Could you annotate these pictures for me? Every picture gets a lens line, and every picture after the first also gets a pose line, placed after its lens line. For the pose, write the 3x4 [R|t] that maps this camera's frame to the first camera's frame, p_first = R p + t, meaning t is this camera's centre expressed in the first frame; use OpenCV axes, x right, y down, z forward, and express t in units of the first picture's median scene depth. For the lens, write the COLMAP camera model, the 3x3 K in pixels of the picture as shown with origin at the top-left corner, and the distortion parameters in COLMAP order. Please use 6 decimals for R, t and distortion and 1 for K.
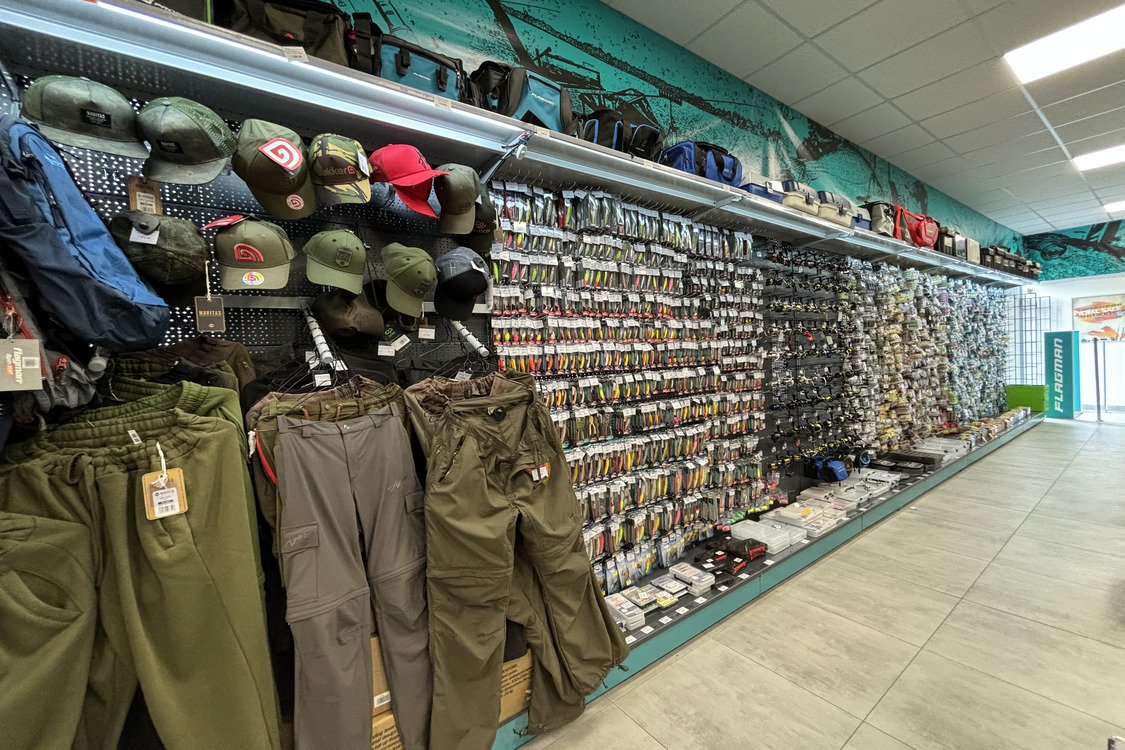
lens RADIAL K [[452.5, 0, 559.9], [0, 452.5, 371.1], [0, 0, 1]] dist [0.001387, 0.000039]
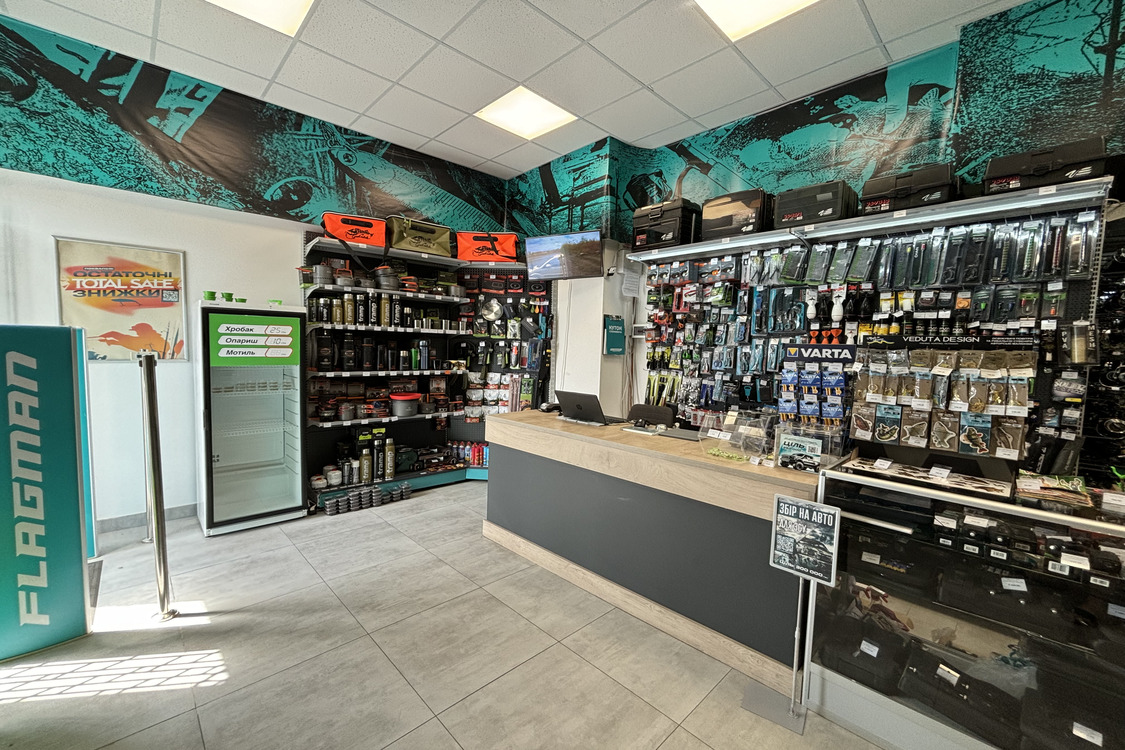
lens RADIAL K [[444.7, 0, 560.7], [0, 444.7, 377.1], [0, 0, 1]] dist [-0.001703, -0.000639]
pose [[-0.143817, -0.034201, 0.989013, 0.753029], [-0.001032, 0.999407, 0.034410, -0.064356], [-0.989604, 0.003928, -0.143767, 0.684989]]
